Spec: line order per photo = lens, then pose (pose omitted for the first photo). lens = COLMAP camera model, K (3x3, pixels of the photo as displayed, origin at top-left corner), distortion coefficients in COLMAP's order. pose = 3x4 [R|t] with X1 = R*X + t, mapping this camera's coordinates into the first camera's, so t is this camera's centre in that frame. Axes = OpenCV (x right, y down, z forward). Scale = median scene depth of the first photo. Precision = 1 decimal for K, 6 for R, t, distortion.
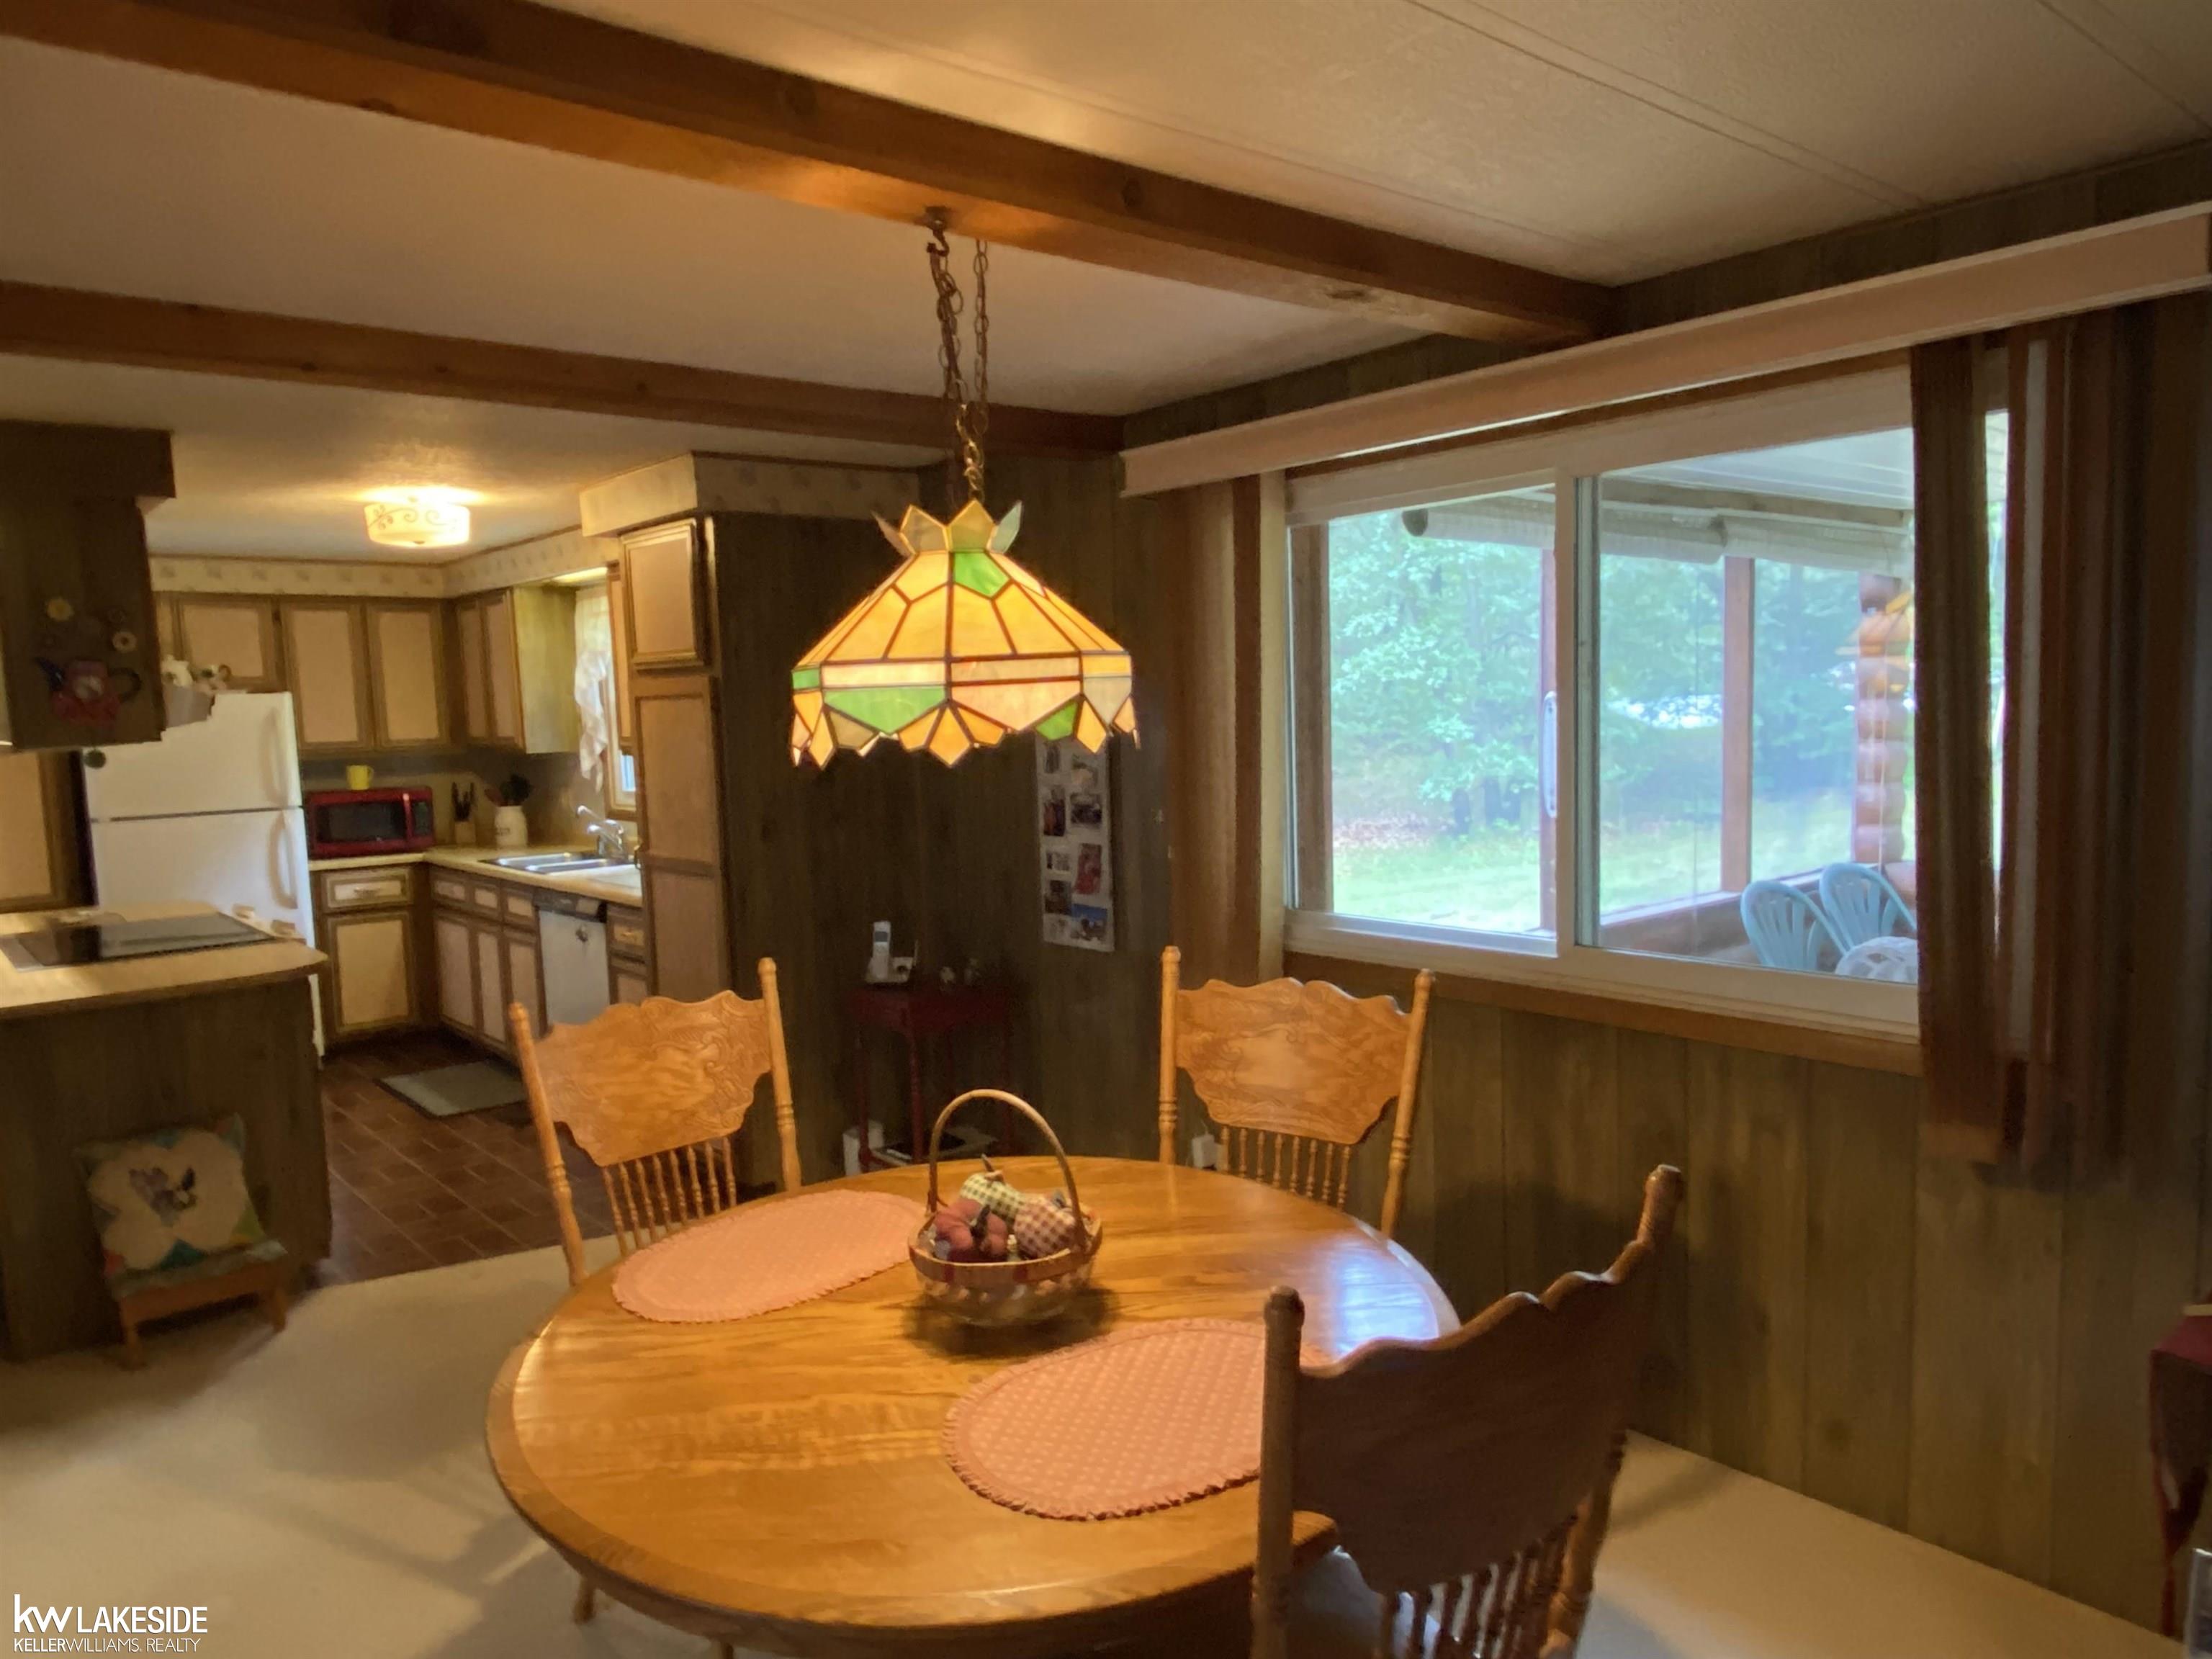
lens RADIAL K [[1456.5, 0, 1106.0], [0, 1456.5, 829.5], [0, 0, 1]] dist [0.163236, -0.000512]
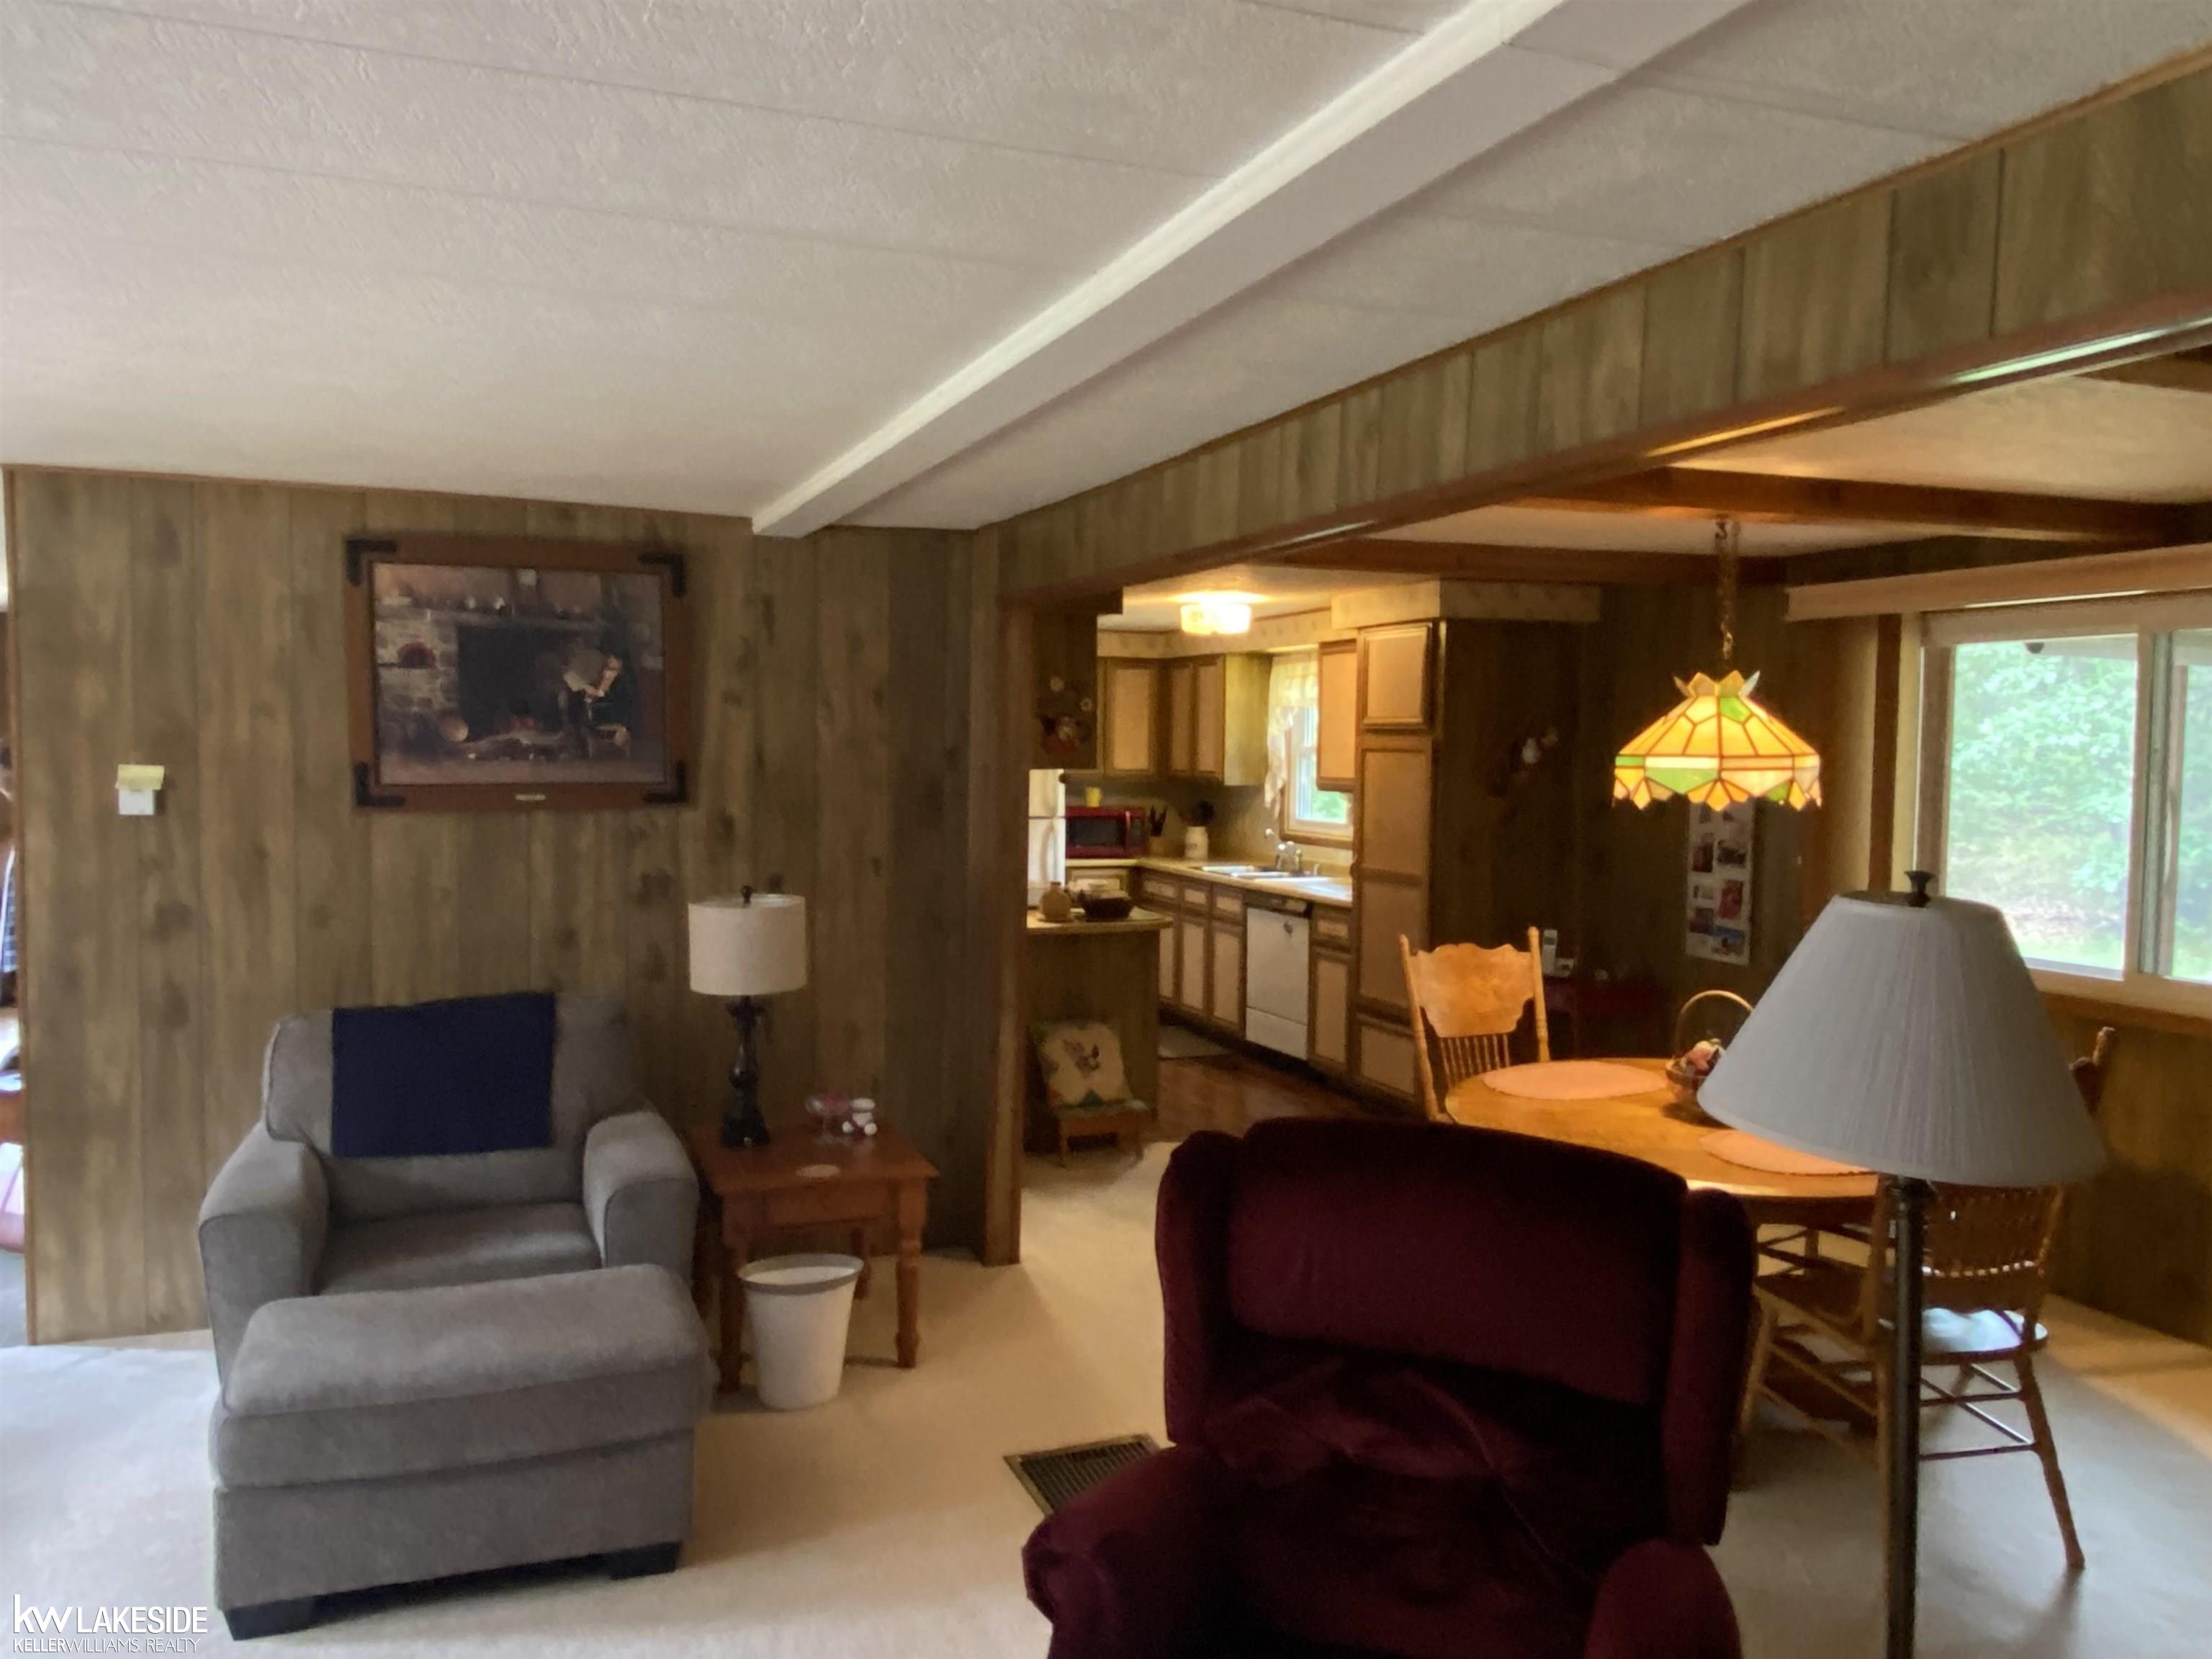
lens RADIAL K [[1625.1, 0, 1106.0], [0, 1625.1, 829.5], [0, 0, 1]] dist [0.093003, -0.115358]
pose [[0.945584, 0.062899, -0.319242, -0.072675], [-0.072748, 0.997169, -0.019008, 0.032586], [0.317143, 0.041198, 0.947483, -0.535133]]
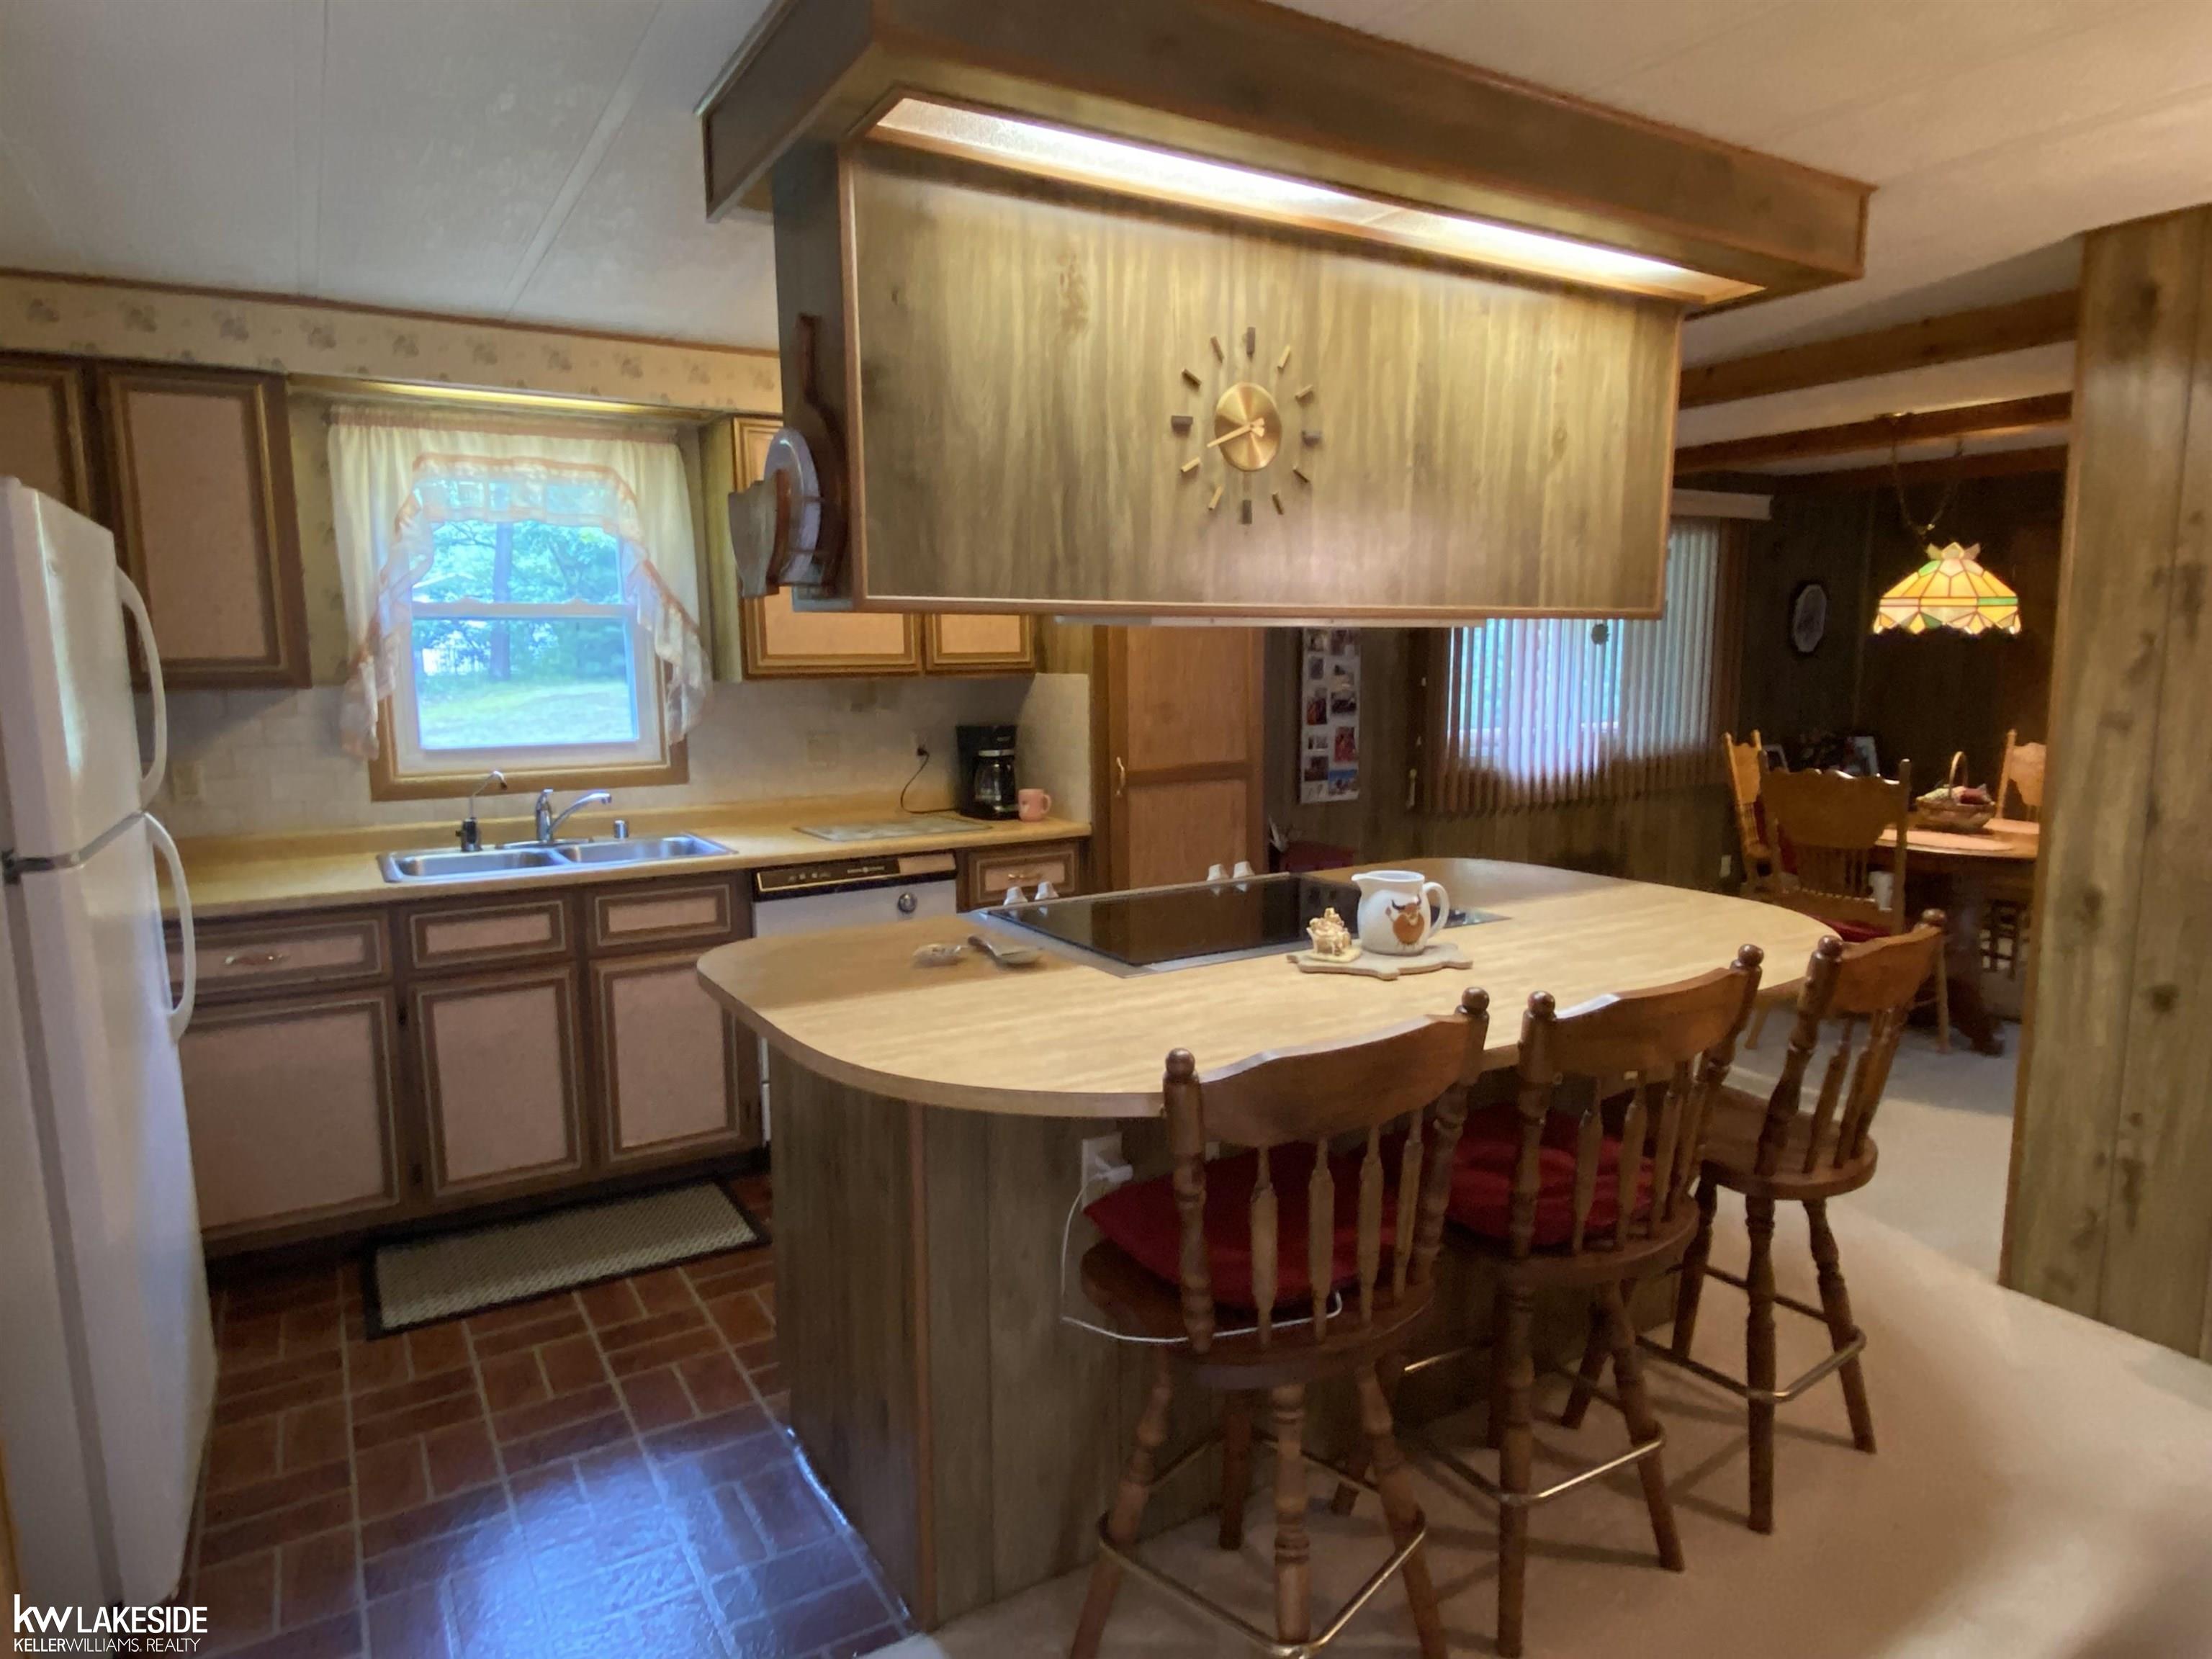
lens RADIAL K [[1343.7, 0, 1078.1], [0, 1343.7, 833.3], [0, 0, 1]] dist [0.000193, -0.001457]
pose [[0.185066, -0.100489, 0.977575, -1.352027], [0.100252, 0.991499, 0.082941, -0.022175], [-0.977599, 0.082654, 0.193567, 0.986014]]
